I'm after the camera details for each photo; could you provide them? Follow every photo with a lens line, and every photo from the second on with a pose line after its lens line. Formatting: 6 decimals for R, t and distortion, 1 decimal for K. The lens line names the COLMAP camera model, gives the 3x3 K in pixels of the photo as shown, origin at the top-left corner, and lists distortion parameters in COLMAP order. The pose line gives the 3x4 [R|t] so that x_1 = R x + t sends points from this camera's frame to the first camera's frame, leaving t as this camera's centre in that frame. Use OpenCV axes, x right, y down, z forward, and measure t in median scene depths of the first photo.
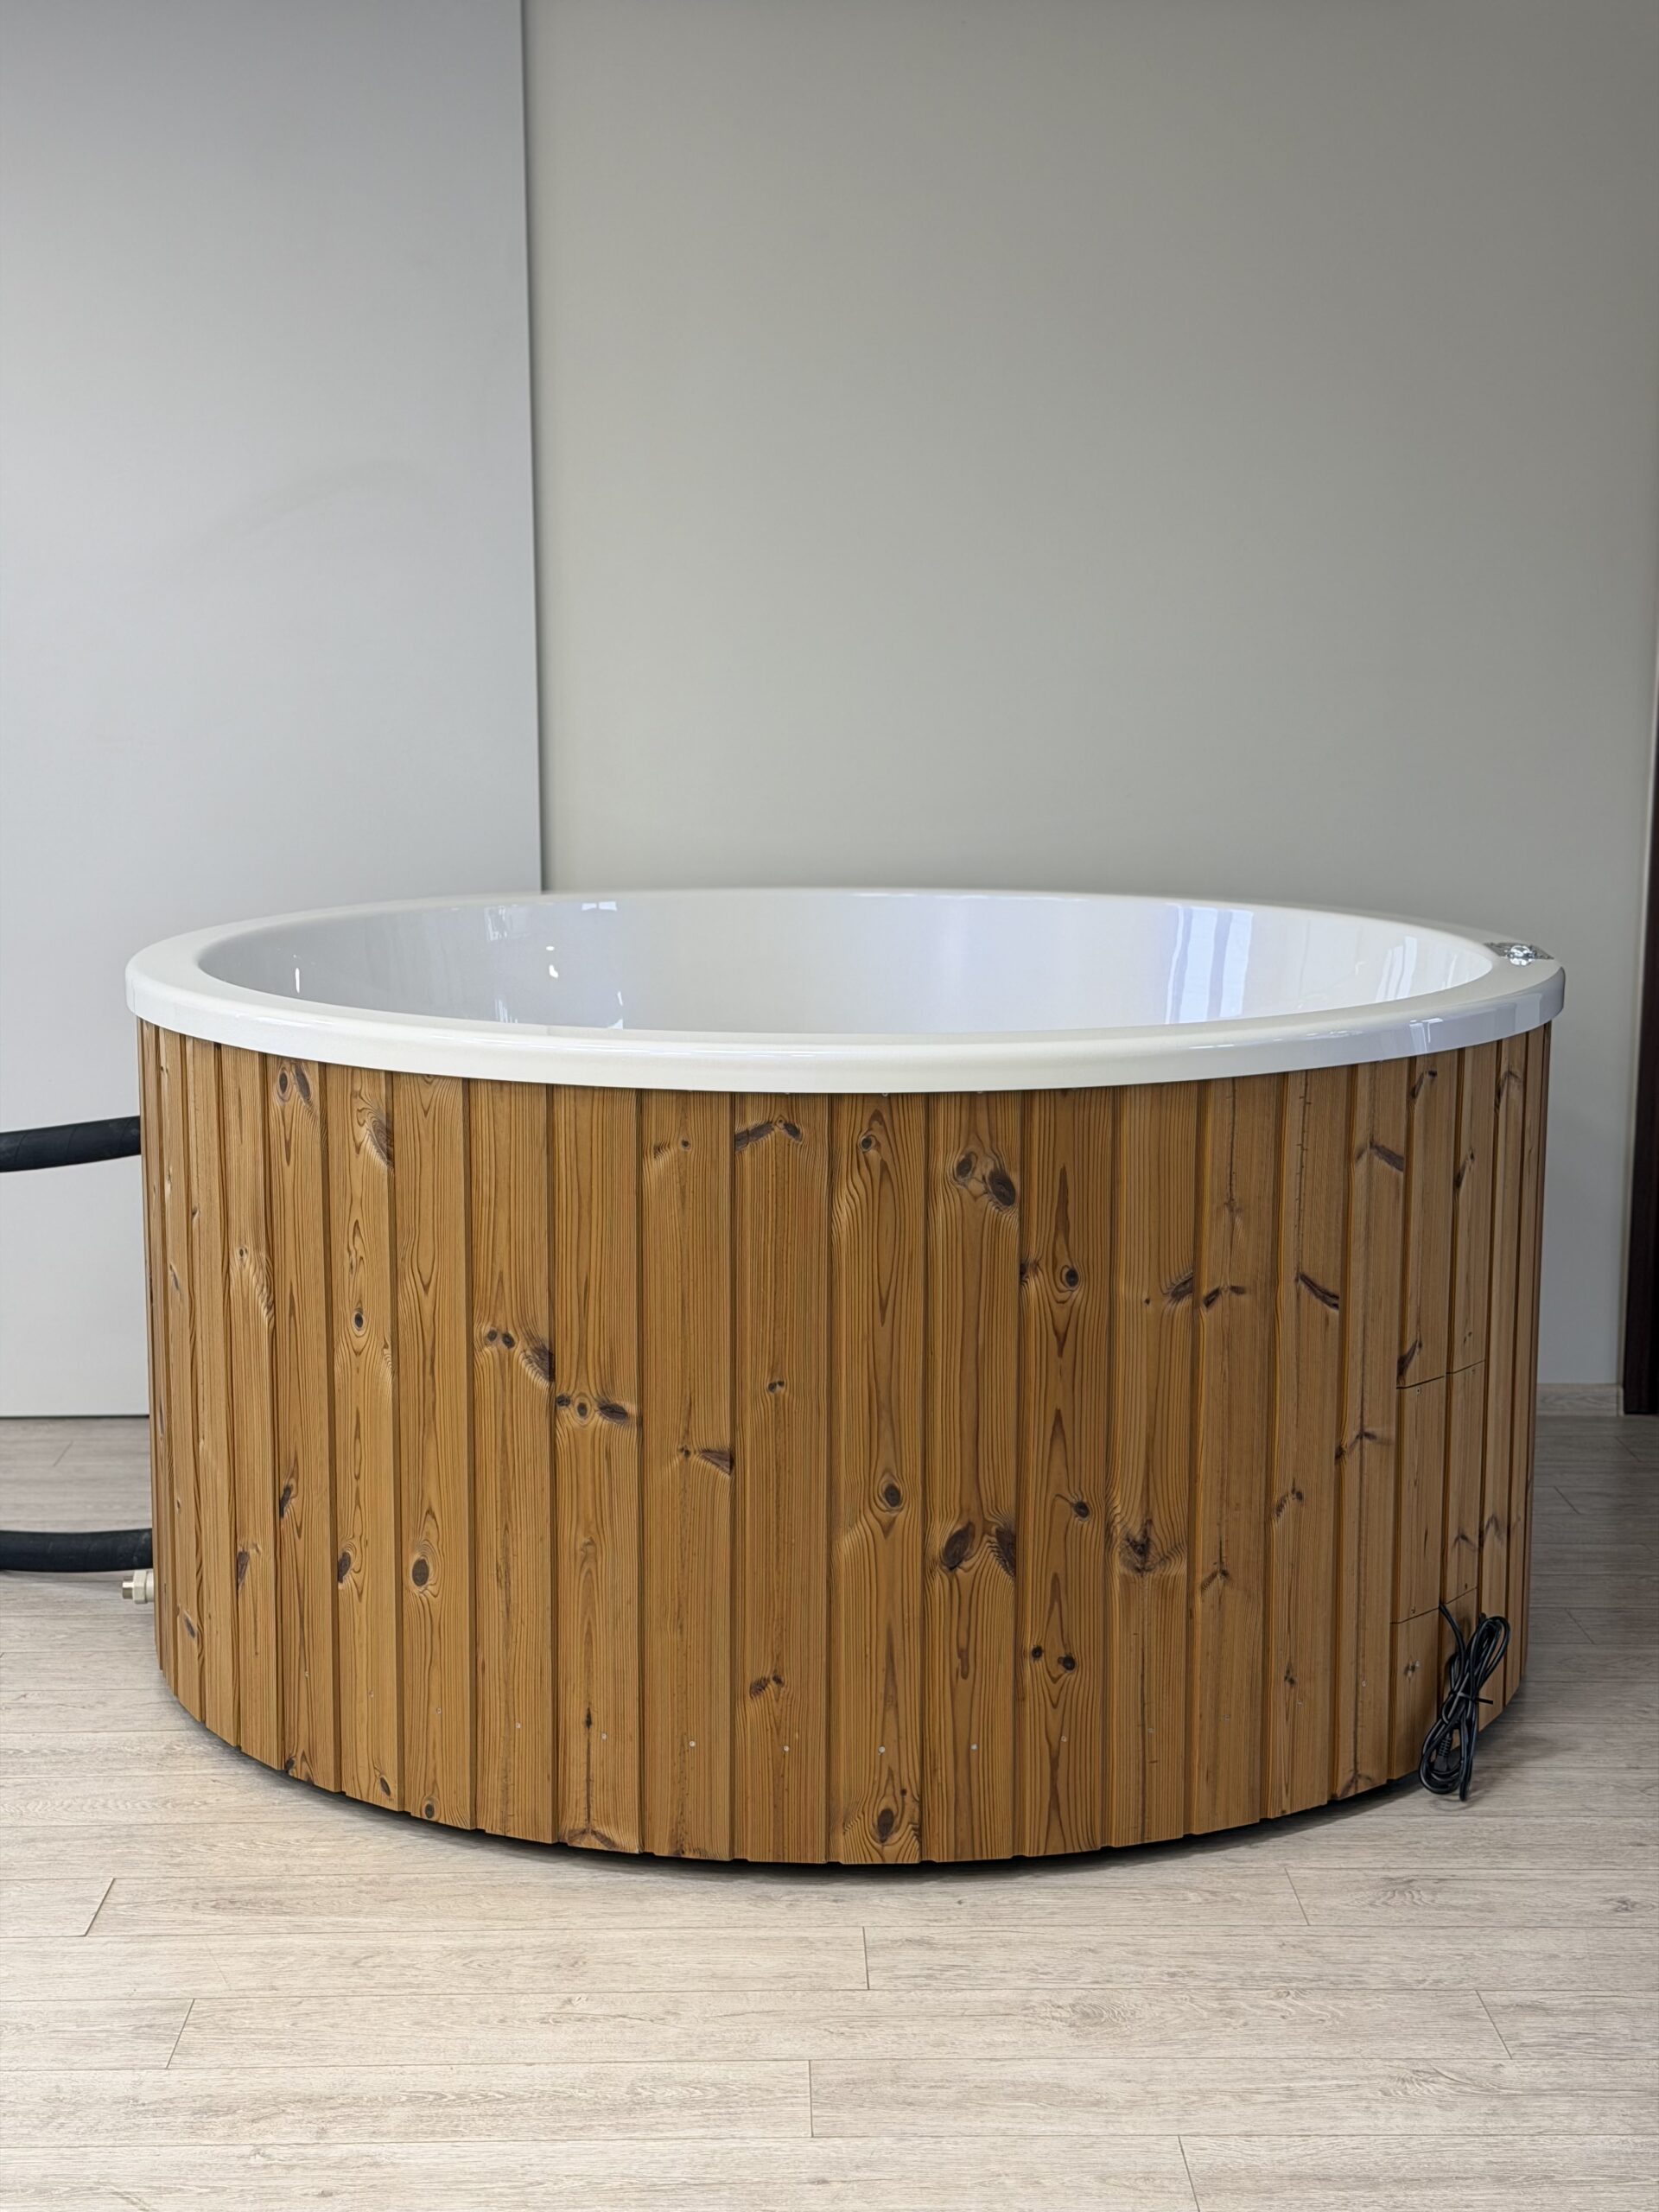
lens RADIAL K [[3090.4, 0, 827.4], [0, 3090.4, 1107.1], [0, 0, 1]] dist [0.131066, 0.000000]
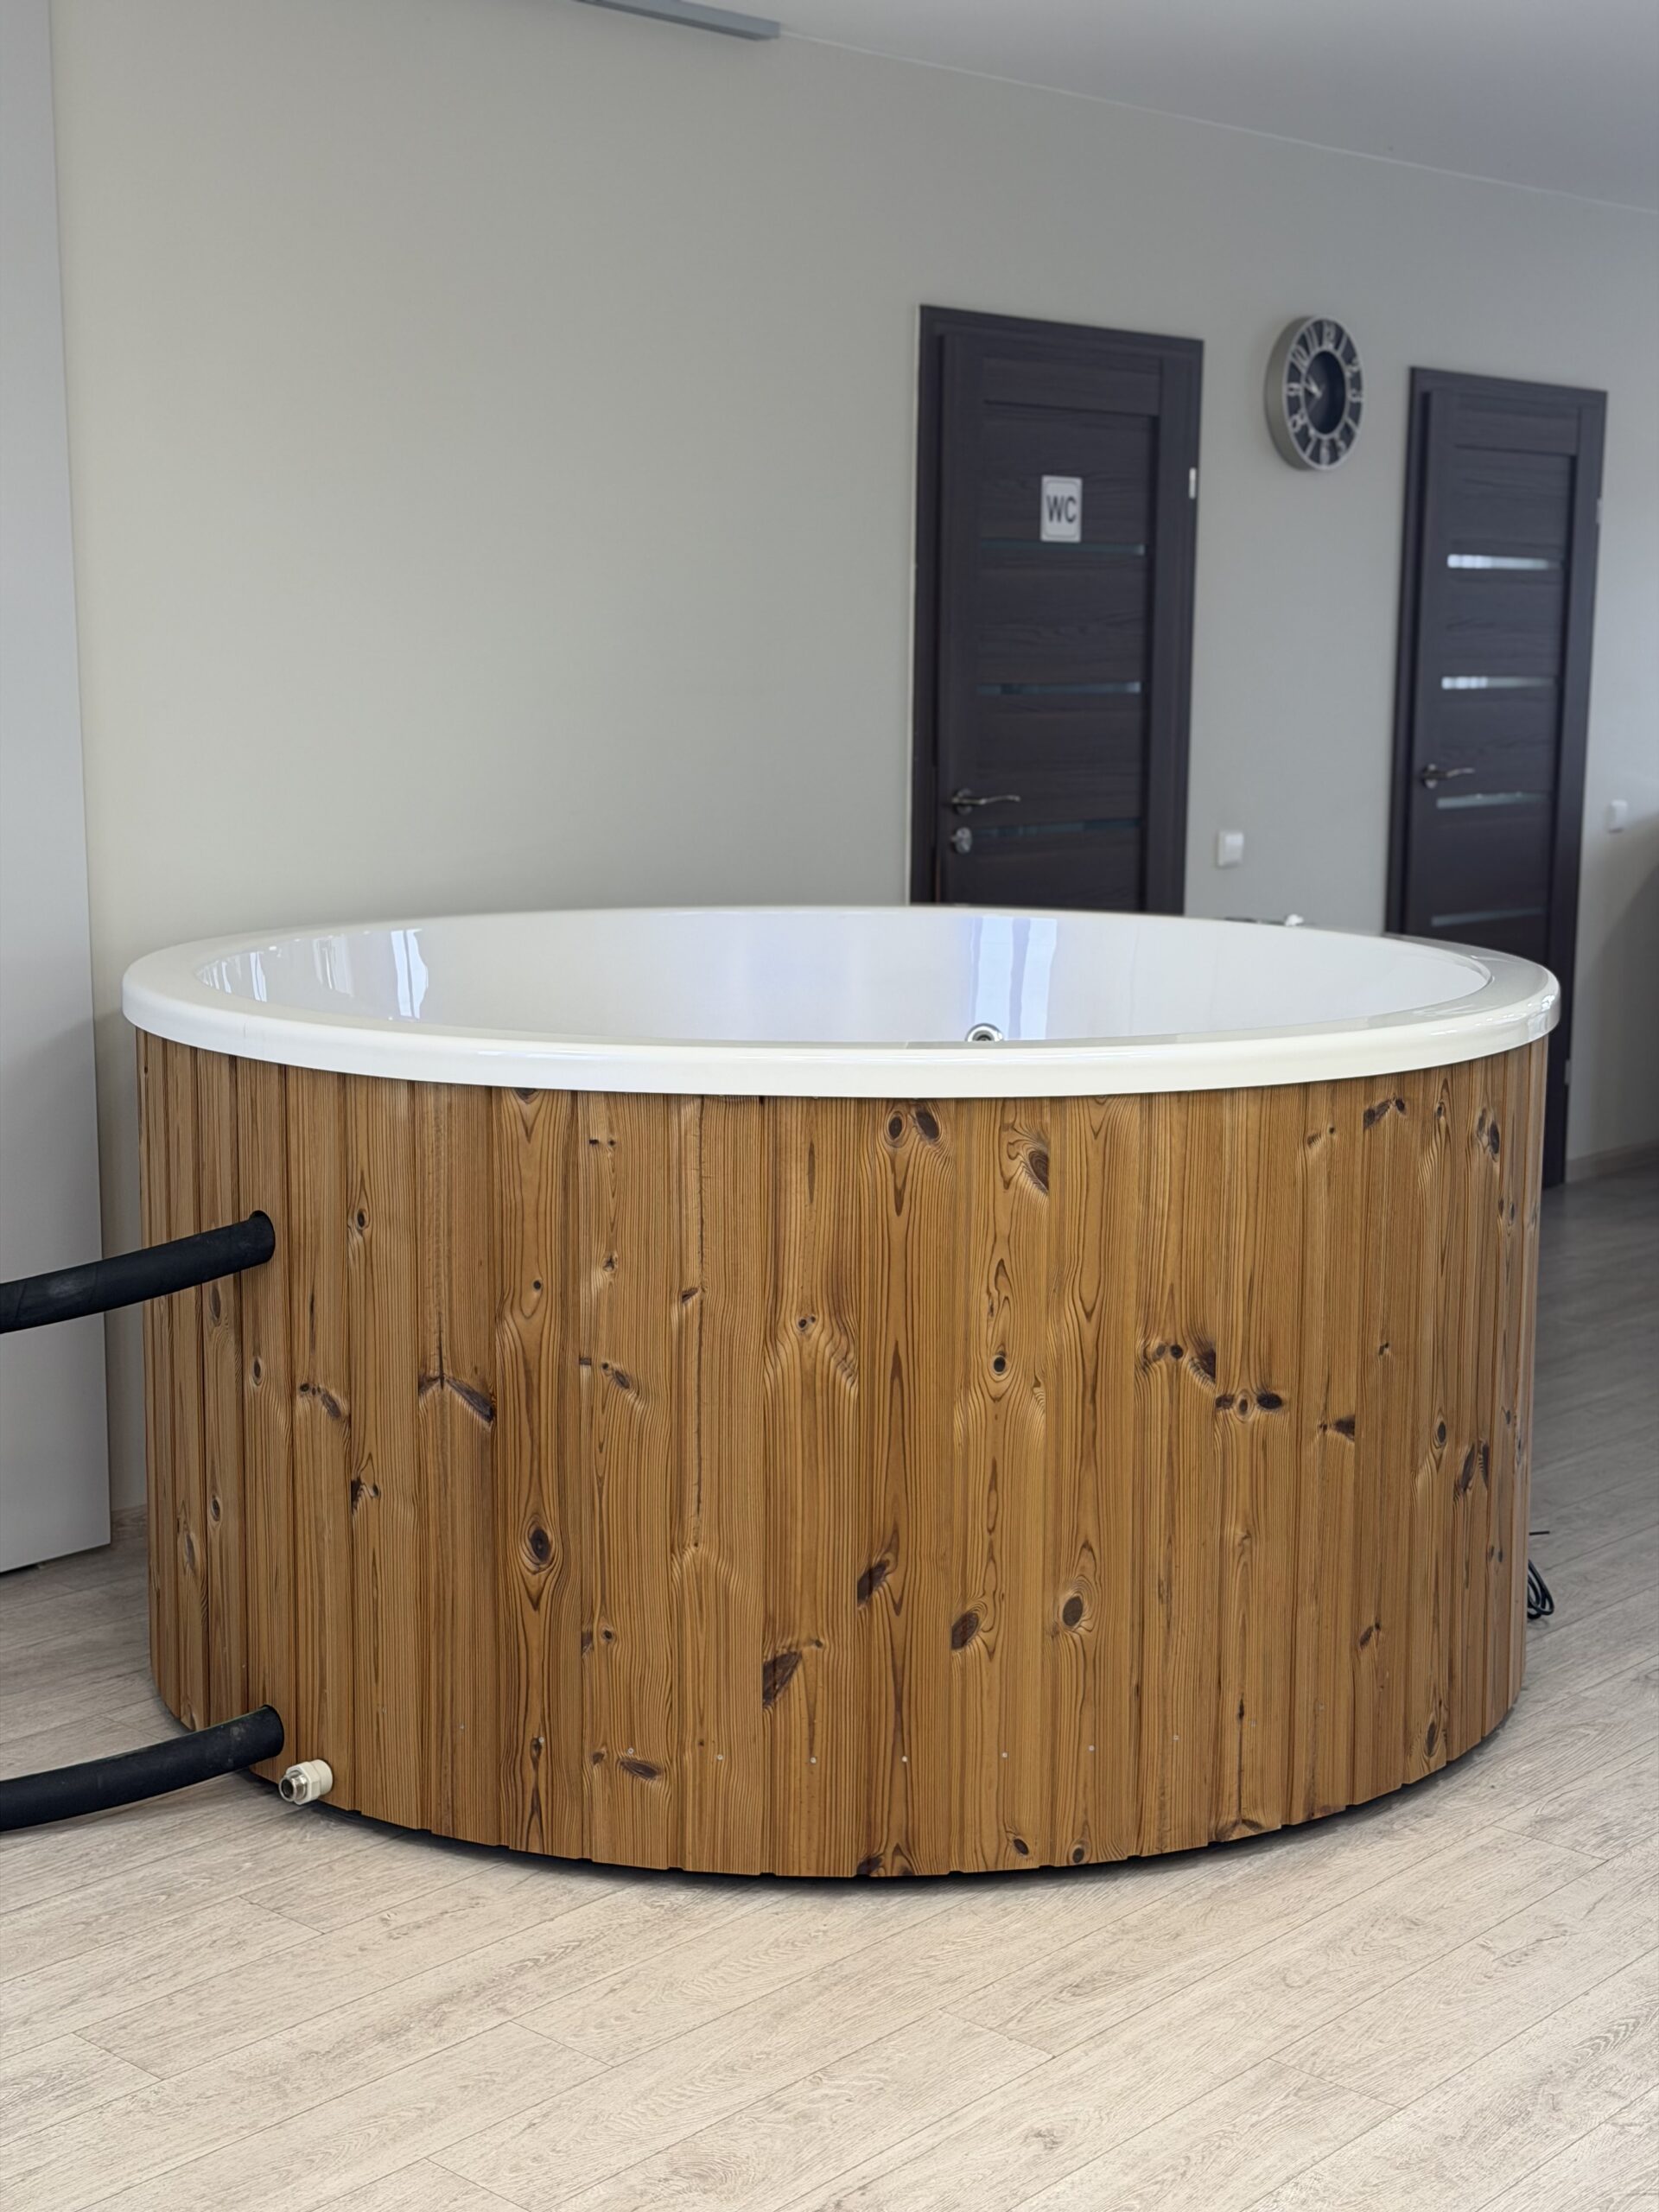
lens RADIAL K [[3090.4, 0, 826.7], [0, 3090.4, 1115.5], [0, 0, 1]] dist [0.131066, 0.000000]
pose [[0.688002, -0.108880, 0.717494, -0.880928], [0.113418, 0.992664, 0.041881, -0.054238], [-0.716791, 0.052563, 0.695304, 0.381246]]
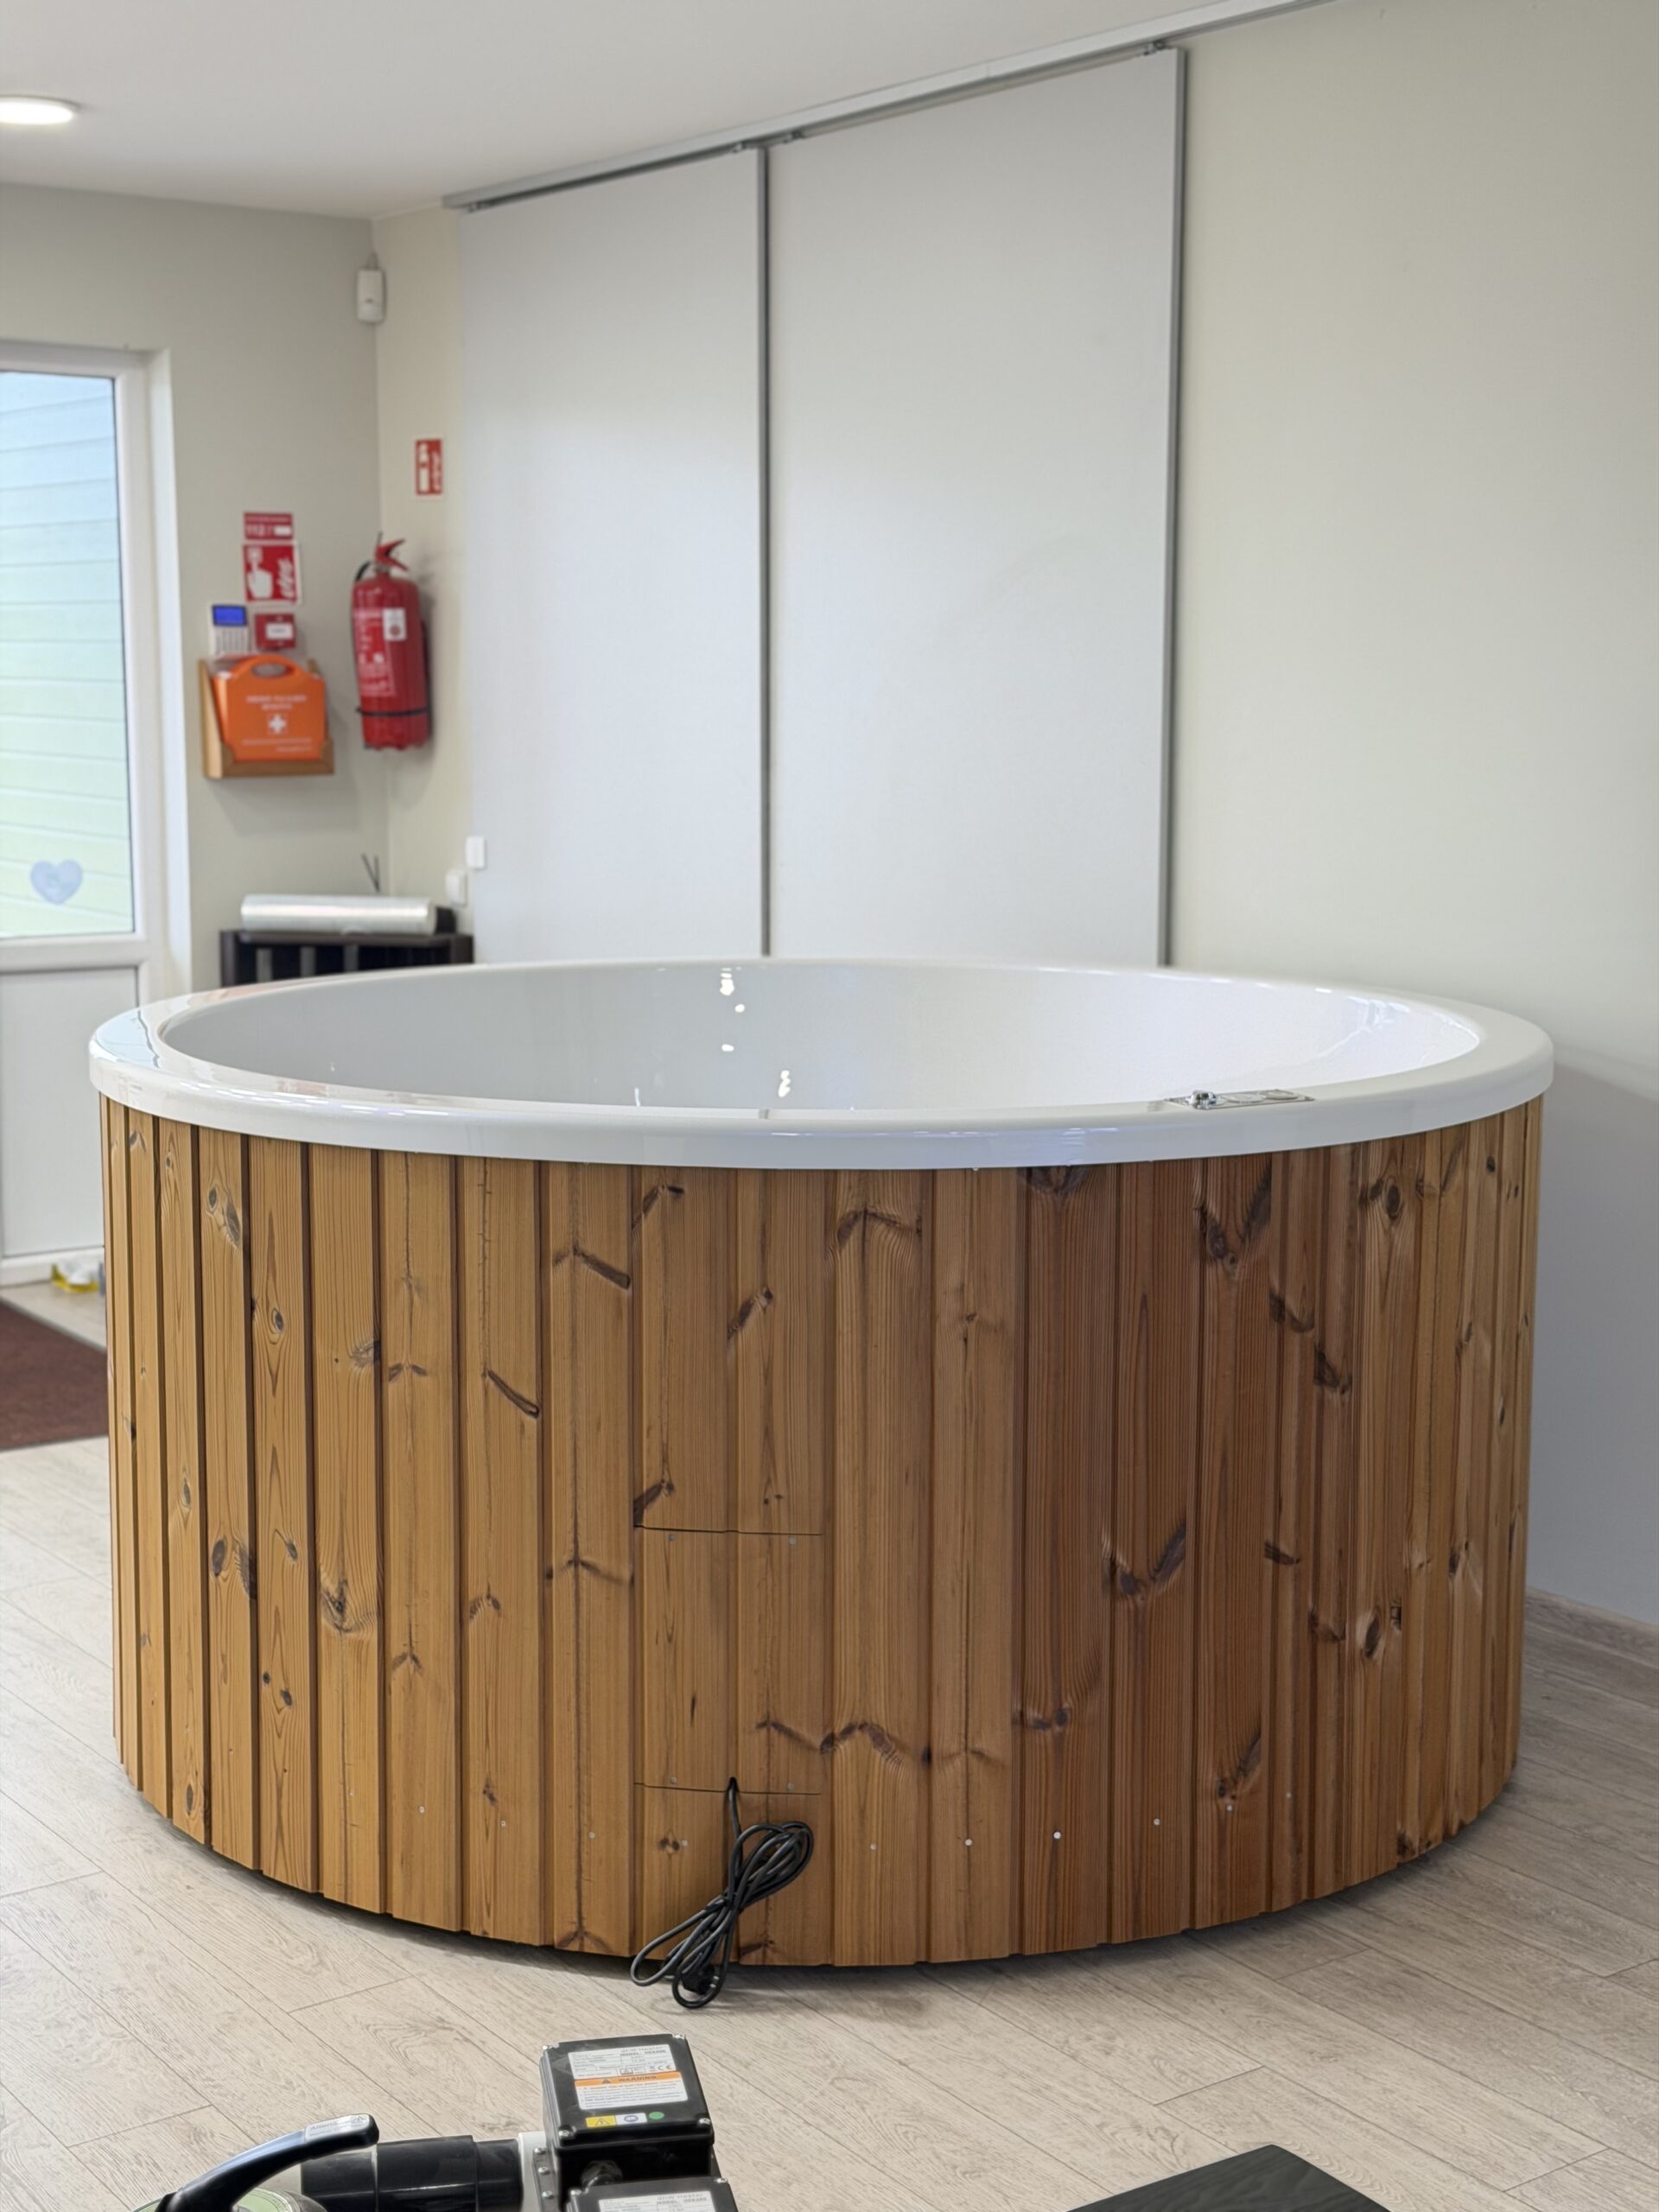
lens RADIAL K [[3090.4, 0, 828.6], [0, 3090.4, 1105.1], [0, 0, 1]] dist [0.131066, 0.000000]
pose [[0.565966, 0.115026, -0.816365, 0.996656], [-0.134947, 0.989789, 0.045906, -0.086506], [0.813309, 0.084185, 0.575709, 0.534187]]
